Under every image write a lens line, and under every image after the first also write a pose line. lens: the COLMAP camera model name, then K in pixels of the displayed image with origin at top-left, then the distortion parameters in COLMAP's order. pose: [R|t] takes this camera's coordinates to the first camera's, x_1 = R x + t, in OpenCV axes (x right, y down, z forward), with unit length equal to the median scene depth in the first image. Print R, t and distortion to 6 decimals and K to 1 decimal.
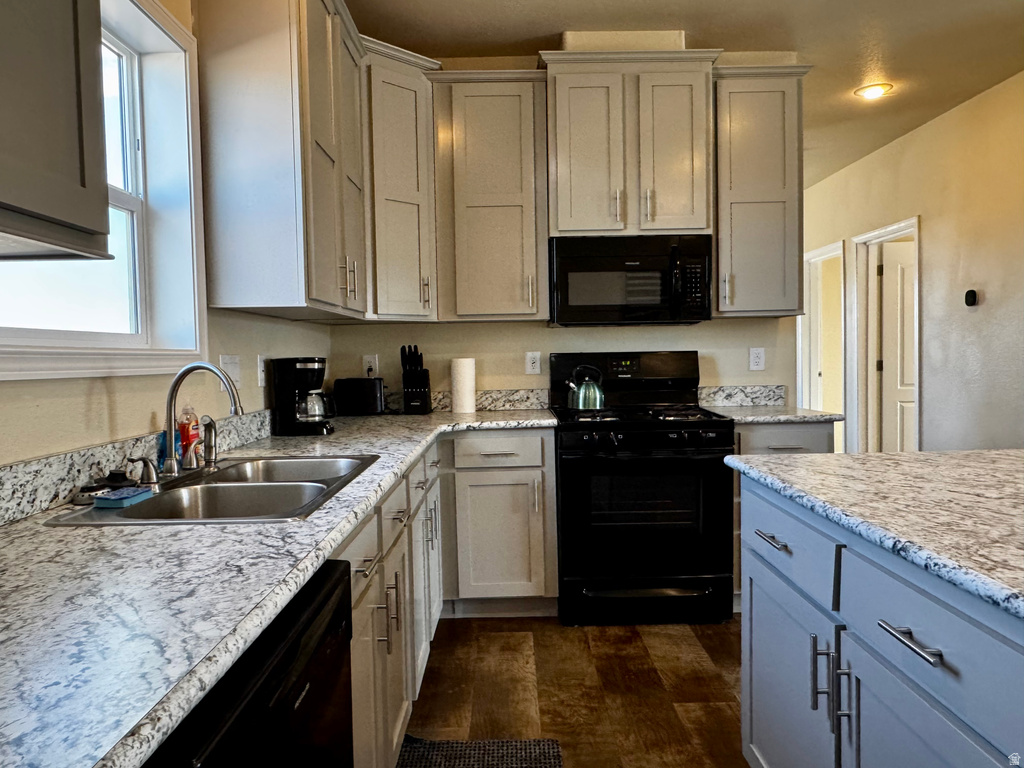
lens RADIAL K [[707.6, 0, 511.5], [0, 707.6, 386.6], [0, 0, 1]] dist [0.019756, -0.025058]
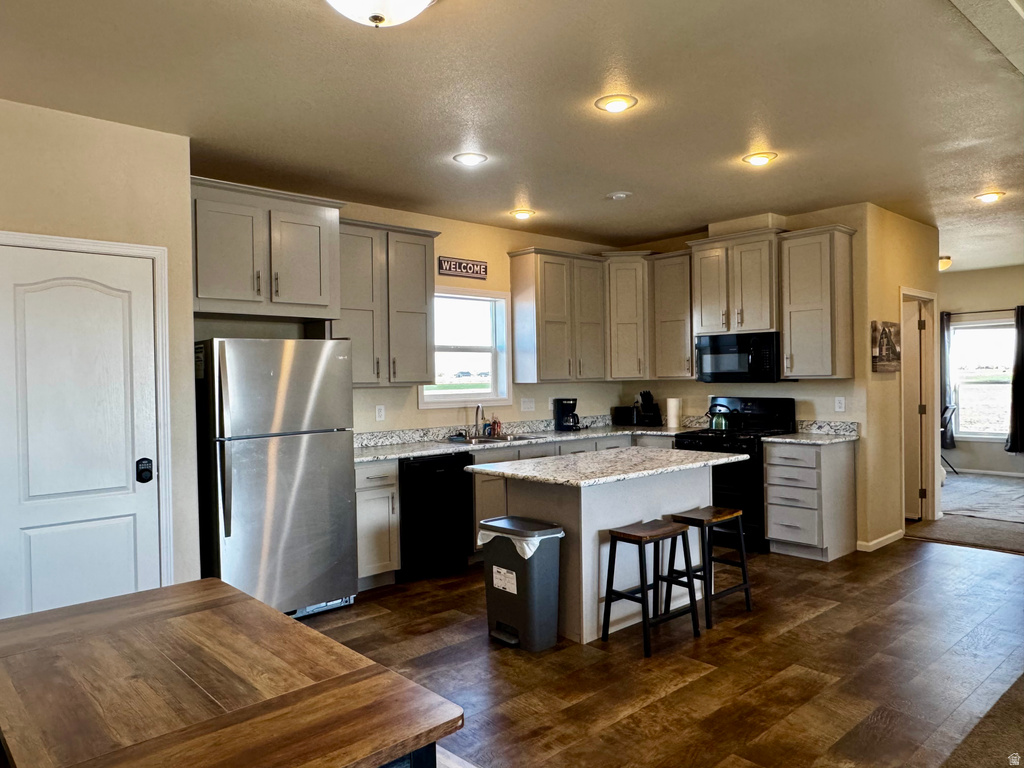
lens RADIAL K [[707.6, 0, 513.4], [0, 707.6, 384.4], [0, 0, 1]] dist [0.019756, -0.025058]
pose [[0.666344, 0.016559, -0.745461, 1.146024], [-0.029400, 0.999559, -0.004076, -0.061803], [0.745065, 0.024633, 0.666537, -0.616707]]
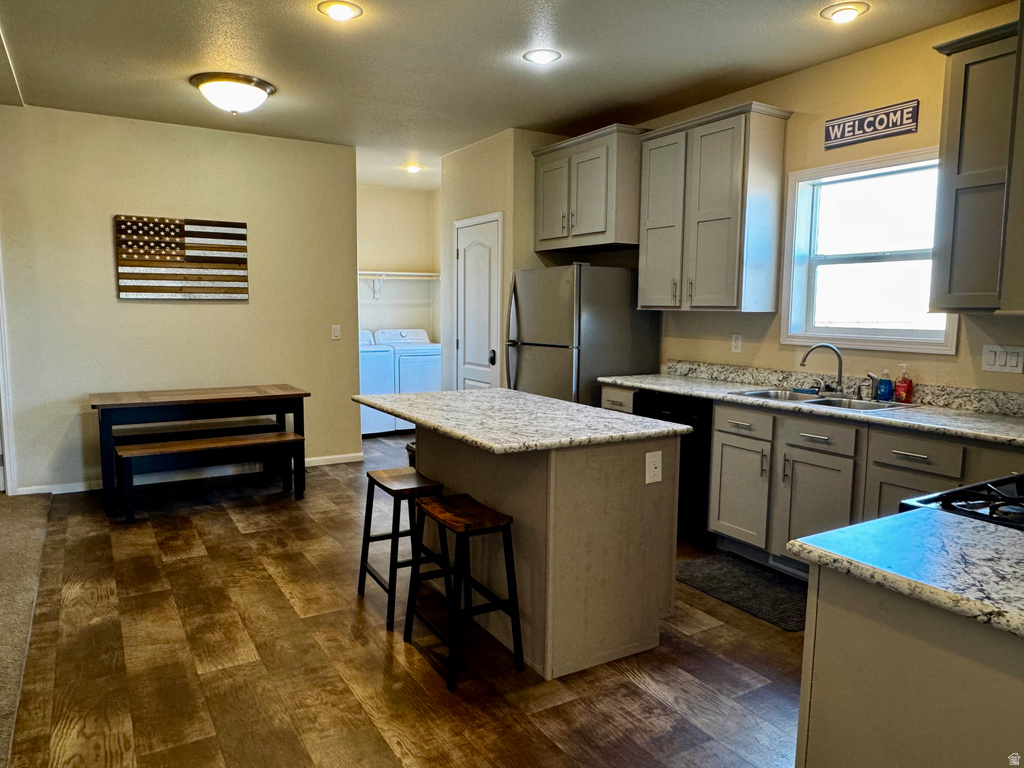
lens RADIAL K [[707.6, 0, 506.4], [0, 707.6, 379.1], [0, 0, 1]] dist [0.019756, -0.025058]
pose [[-0.863358, 0.063297, -0.500606, 0.798354], [-0.013857, 0.988753, 0.148917, -0.123648], [0.504402, 0.135506, -0.852770, 1.211000]]
